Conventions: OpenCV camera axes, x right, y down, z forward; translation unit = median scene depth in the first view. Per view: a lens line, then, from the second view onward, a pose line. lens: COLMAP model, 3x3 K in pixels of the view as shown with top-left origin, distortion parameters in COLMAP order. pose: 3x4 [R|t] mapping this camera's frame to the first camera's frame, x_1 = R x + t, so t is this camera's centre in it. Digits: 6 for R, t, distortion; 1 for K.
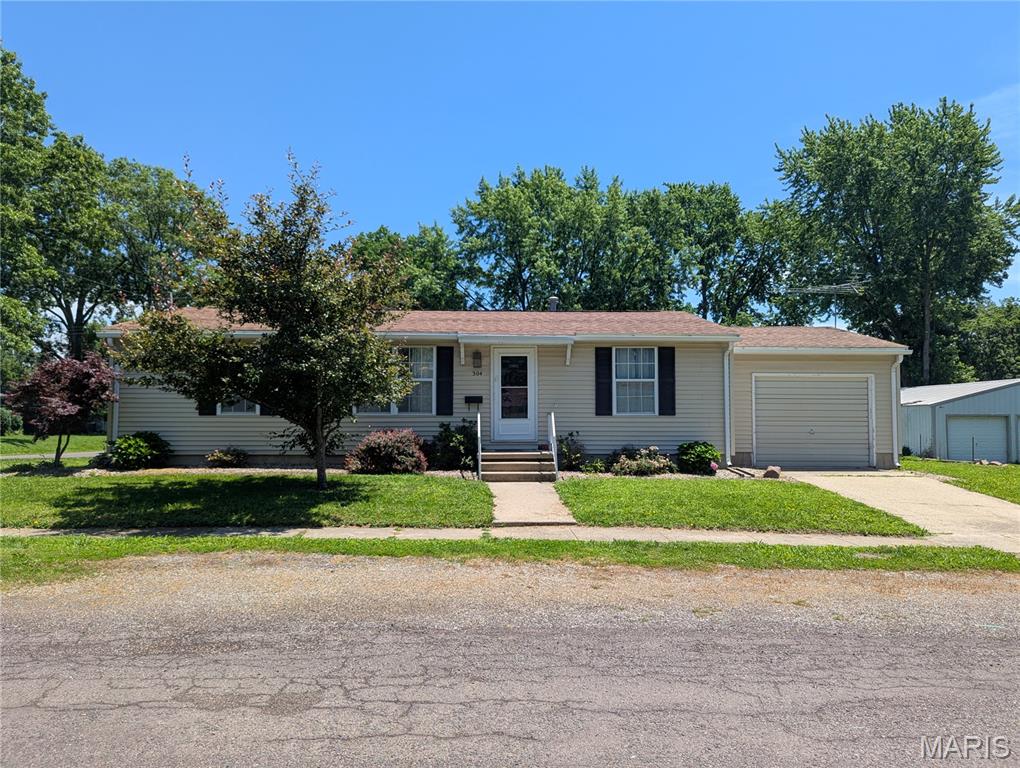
lens RADIAL K [[716.6, 0, 524.9], [0, 716.6, 381.5], [0, 0, 1]] dist [0.037994, -0.001480]
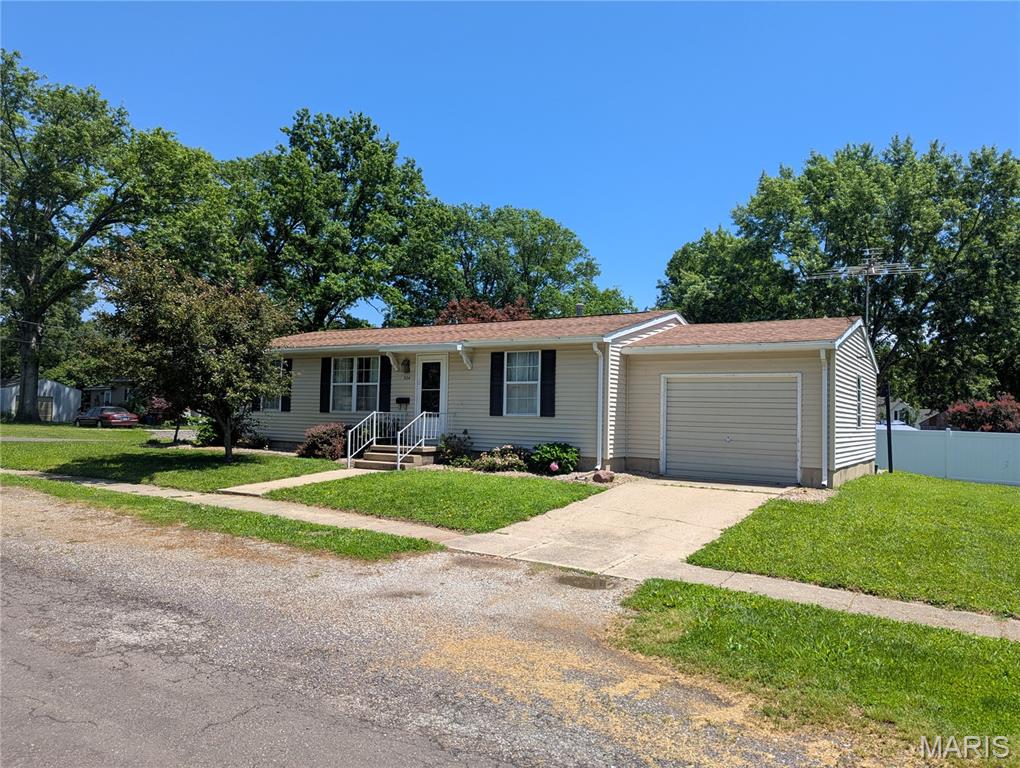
lens RADIAL K [[727.6, 0, 510.0], [0, 727.6, 384.0], [0, 0, 1]] dist [0.041097, -0.034547]
pose [[0.822082, -0.008000, -0.569313, 0.743848], [0.000655, 0.999914, -0.013106, 0.014163], [0.569369, 0.010401, 0.822016, 0.119123]]
